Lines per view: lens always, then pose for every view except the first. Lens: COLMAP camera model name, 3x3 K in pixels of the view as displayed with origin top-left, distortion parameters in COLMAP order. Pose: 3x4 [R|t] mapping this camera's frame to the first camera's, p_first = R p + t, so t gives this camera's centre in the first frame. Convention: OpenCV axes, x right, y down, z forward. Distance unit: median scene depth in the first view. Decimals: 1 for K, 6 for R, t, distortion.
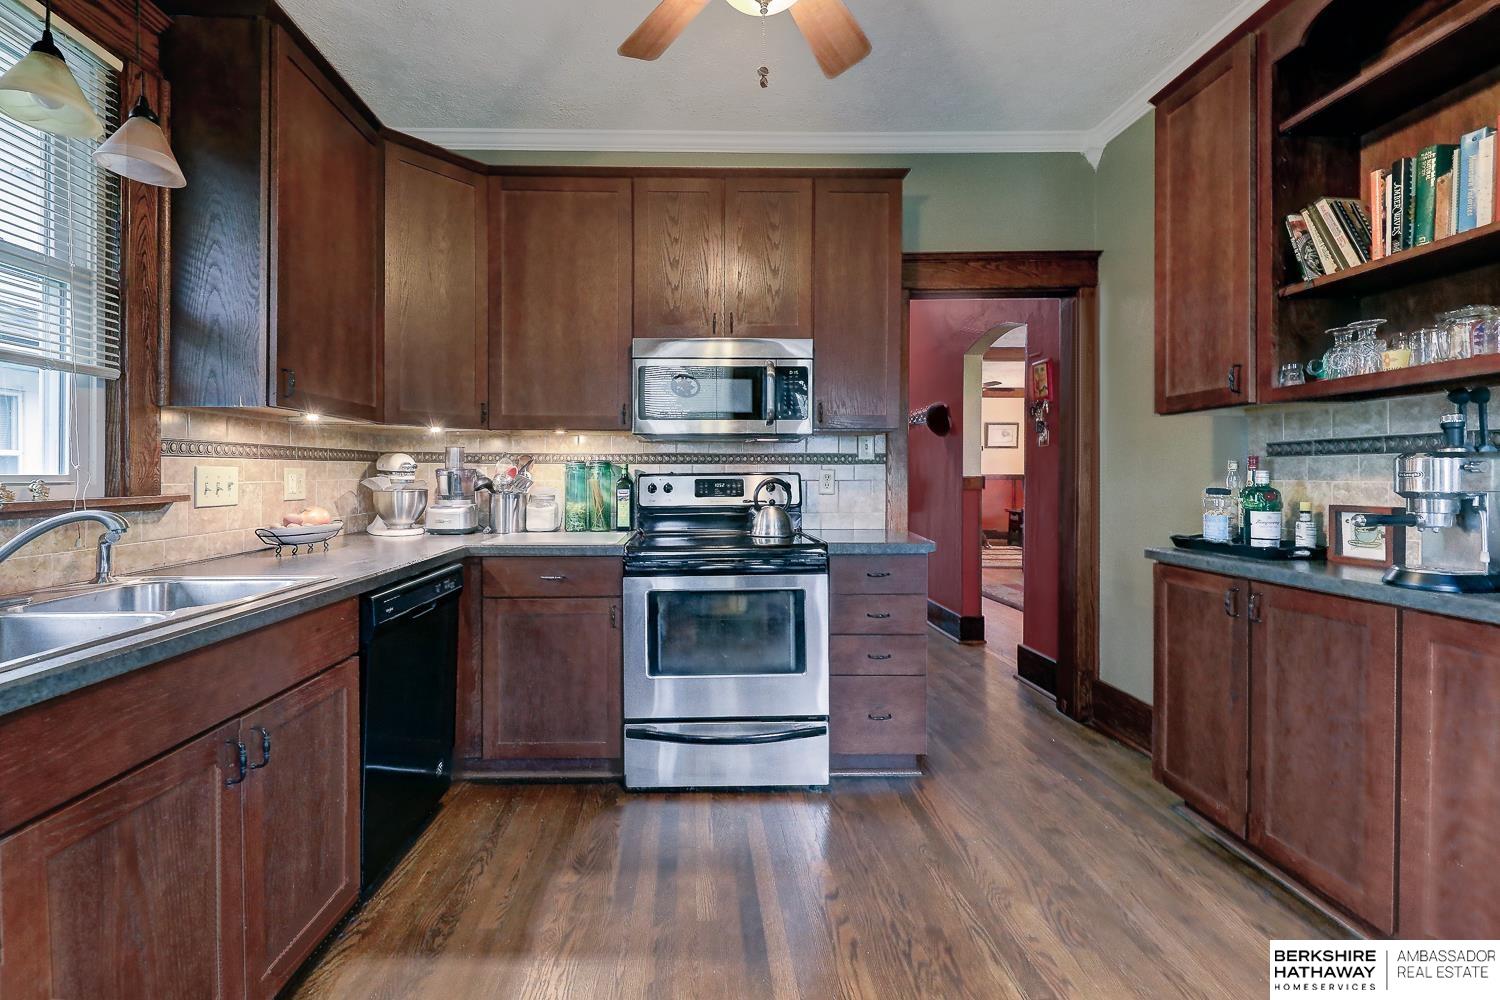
lens RADIAL K [[609.3, 0, 744.3], [0, 609.3, 466.8], [0, 0, 1]] dist [0.002149, 0.000131]
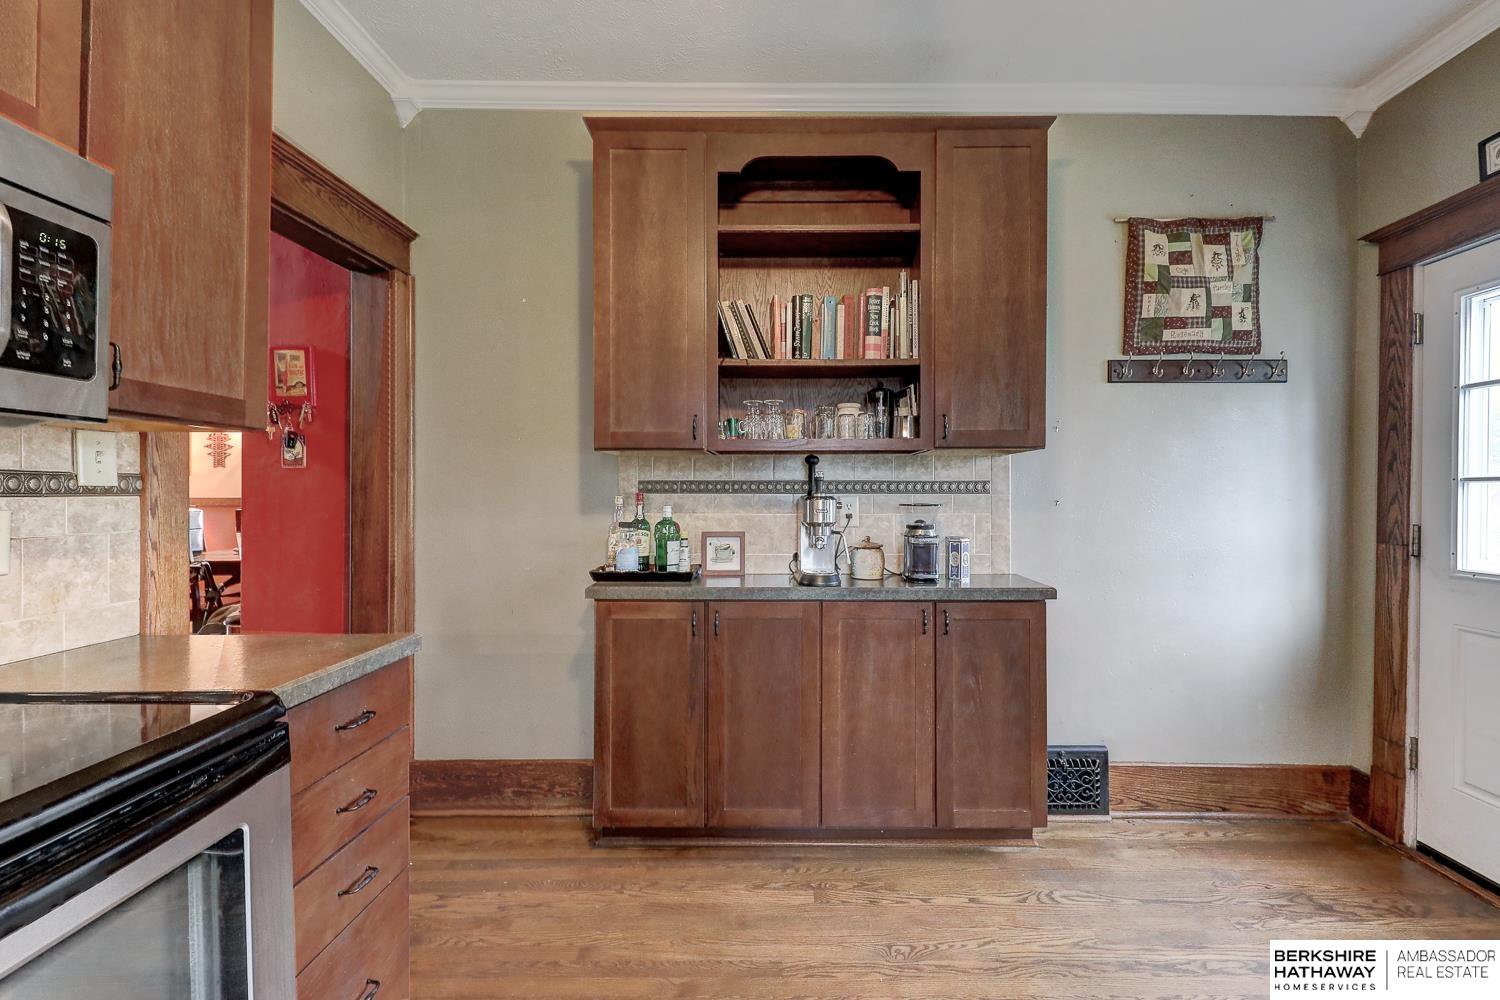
lens RADIAL K [[616.0, 0, 755.6], [0, 616.0, 488.3], [0, 0, 1]] dist [0.015988, 0.000000]
pose [[0.094147, 0.010196, 0.995506, -0.316187], [-0.014819, 0.999851, -0.008840, -0.019762], [-0.995448, -0.013920, 0.094284, 0.732903]]
